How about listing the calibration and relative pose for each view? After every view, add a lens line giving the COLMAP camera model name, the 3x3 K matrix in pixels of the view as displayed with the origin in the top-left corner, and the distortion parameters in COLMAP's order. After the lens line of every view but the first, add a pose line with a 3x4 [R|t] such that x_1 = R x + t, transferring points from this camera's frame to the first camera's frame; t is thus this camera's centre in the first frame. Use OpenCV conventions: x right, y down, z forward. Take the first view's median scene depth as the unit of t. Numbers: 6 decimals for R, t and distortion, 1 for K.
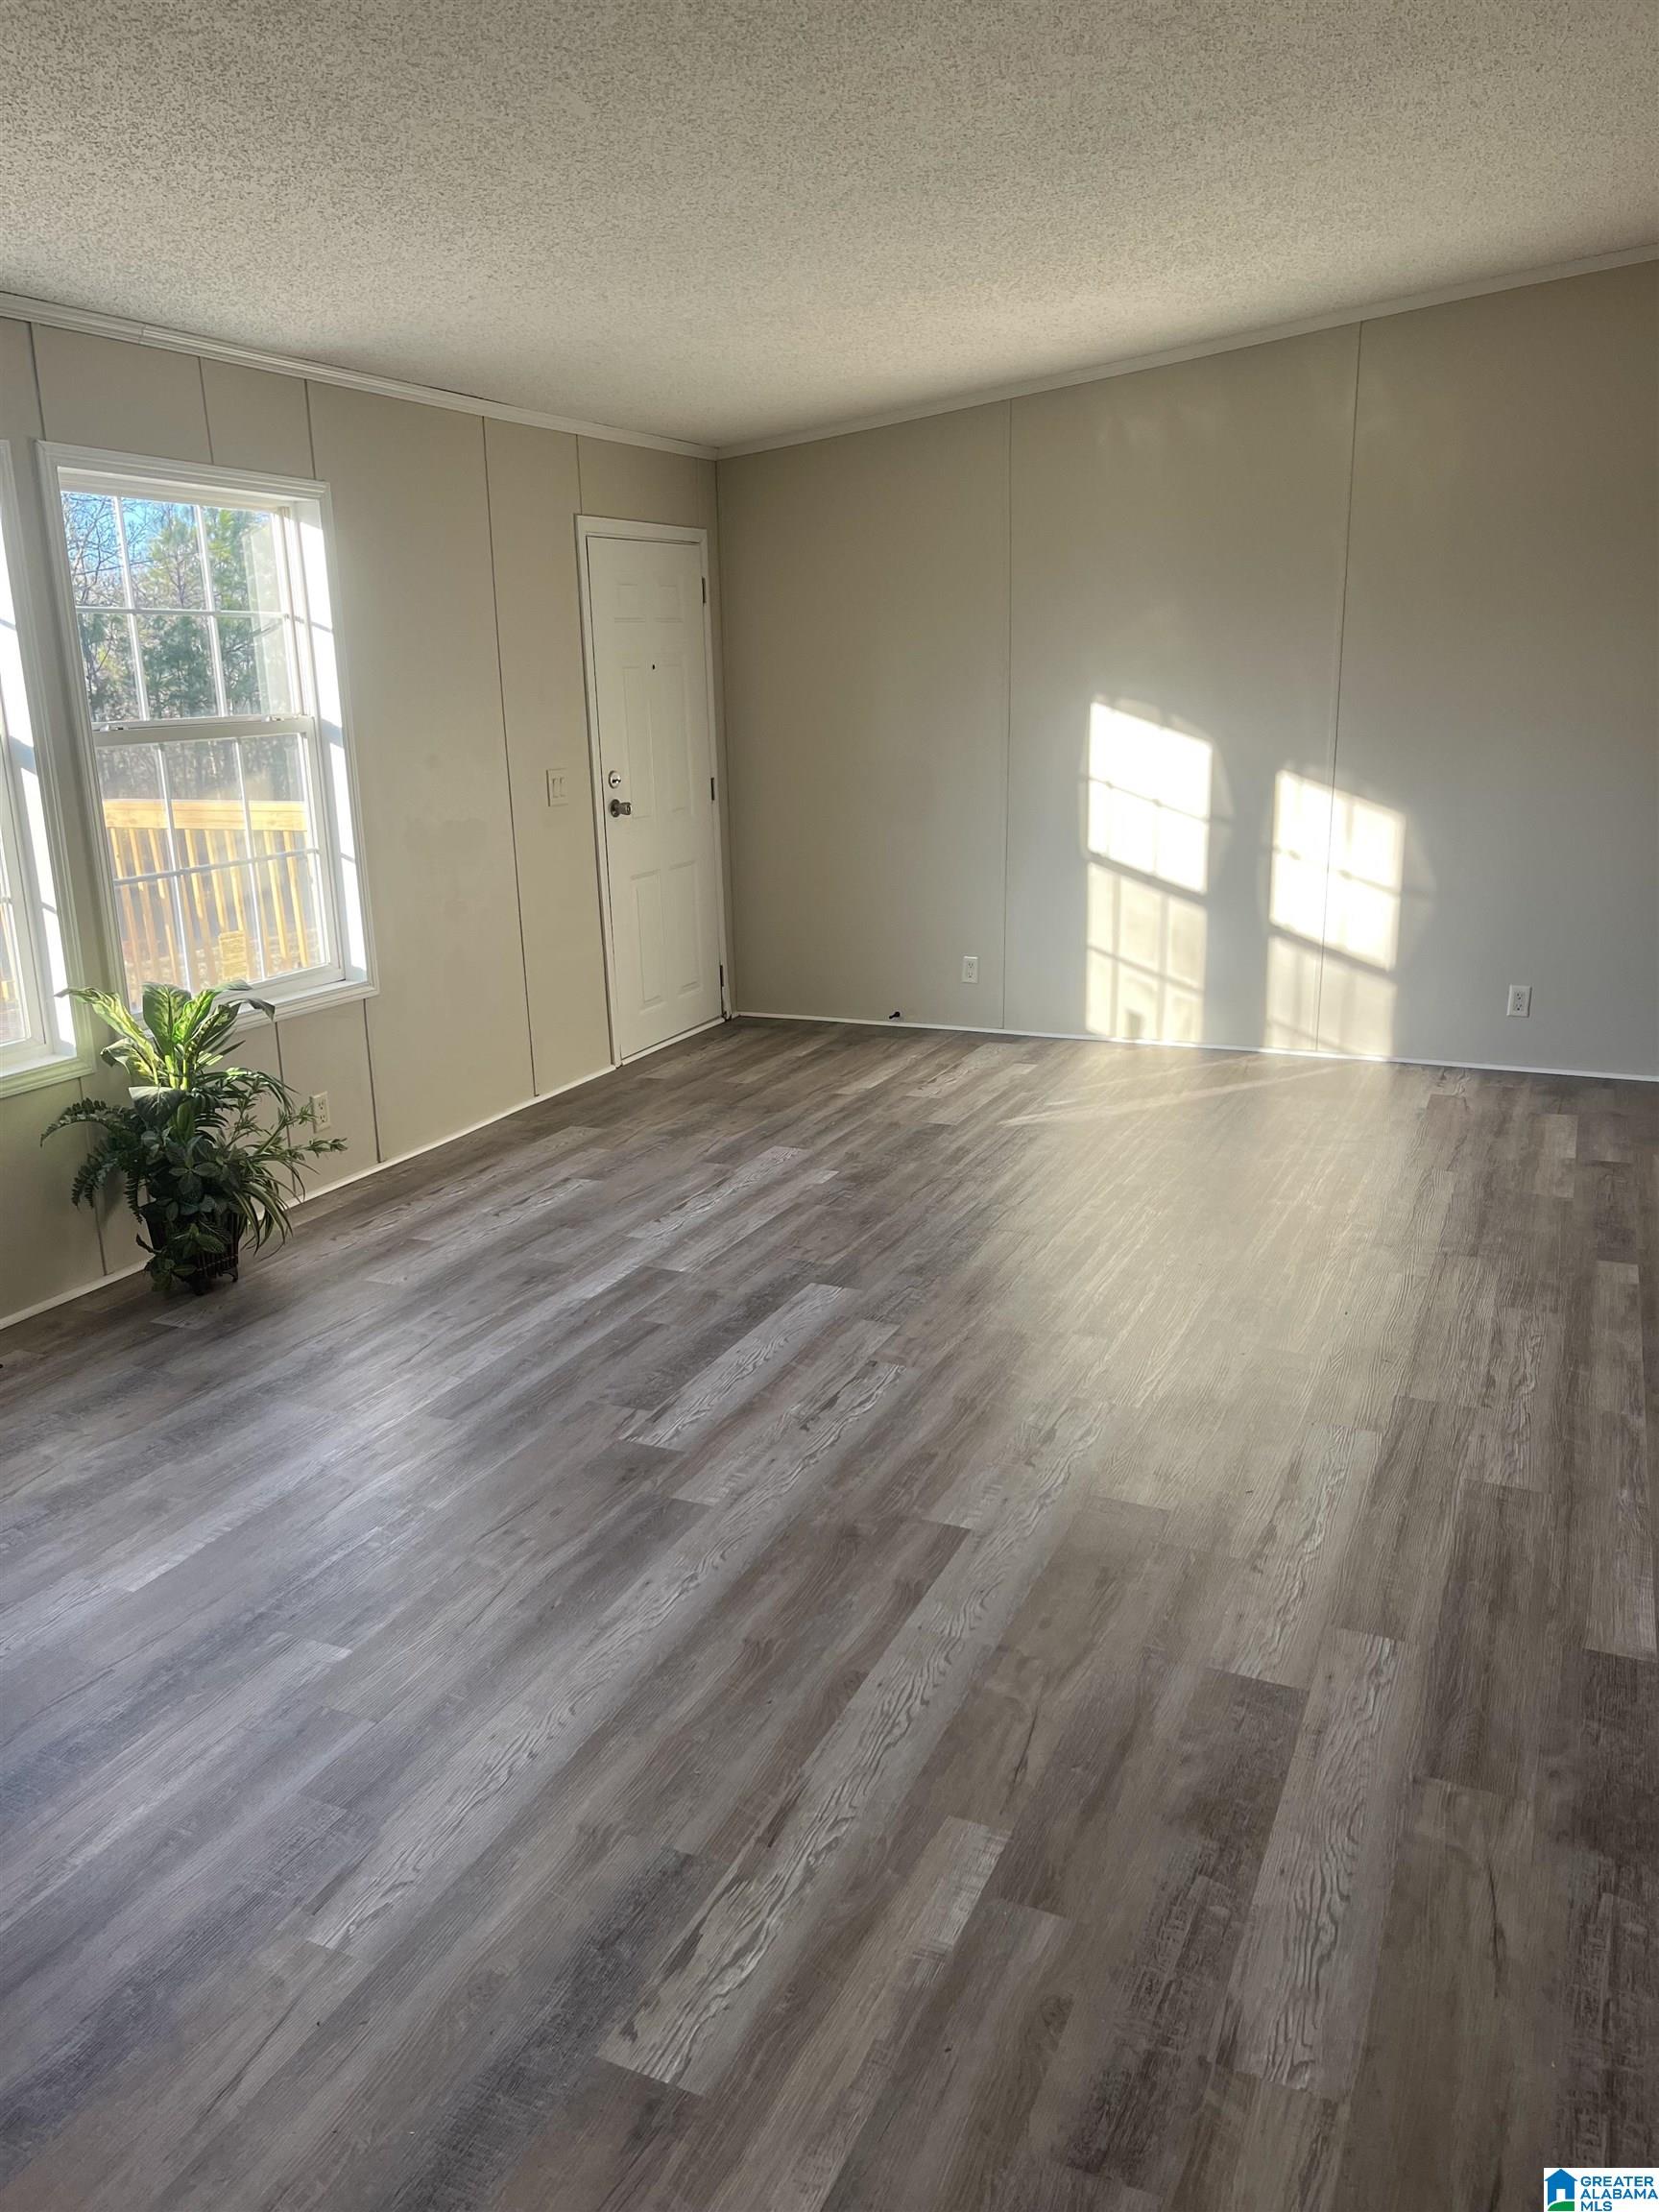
lens RADIAL K [[1685.2, 0, 829.5], [0, 1685.2, 1106.0], [0, 0, 1]] dist [0.018150, -0.005519]
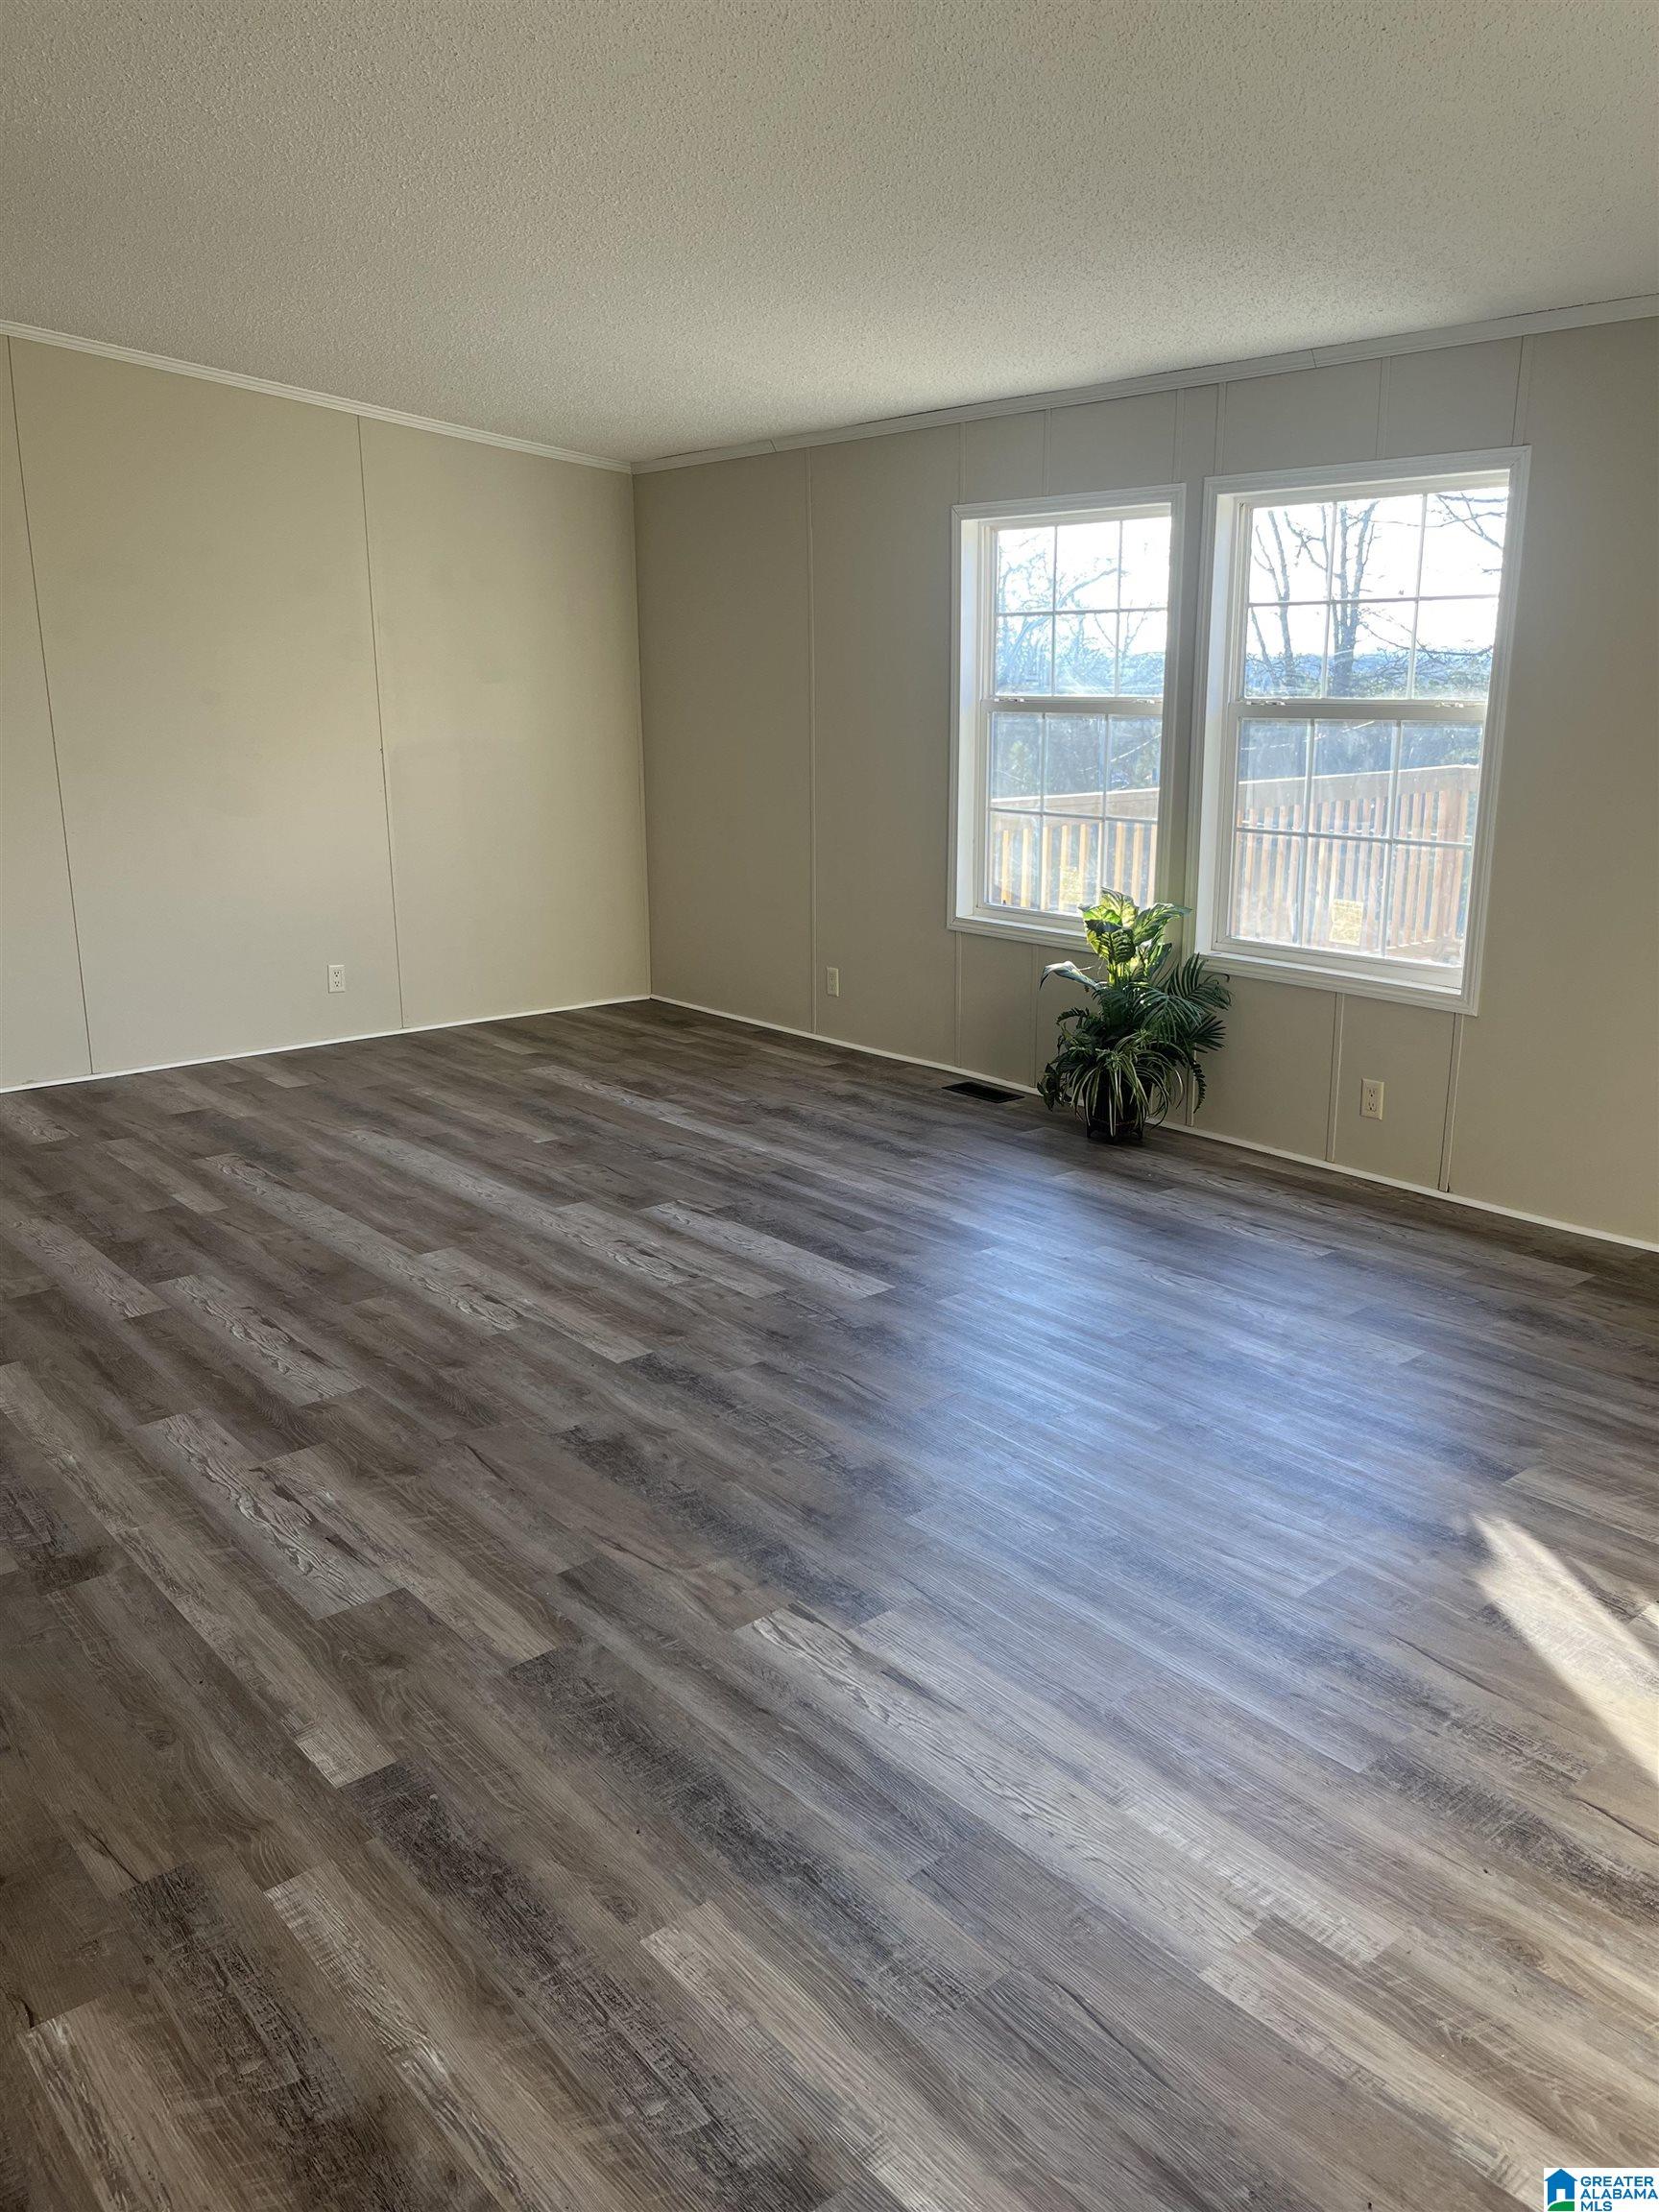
lens RADIAL K [[1685.2, 0, 829.5], [0, 1685.2, 1106.0], [0, 0, 1]] dist [0.018150, -0.005519]
pose [[-0.433575, 0.254133, -0.864540, 0.966232], [-0.215266, 0.902421, 0.373226, -0.407647], [0.875028, 0.347927, -0.336561, 1.453469]]
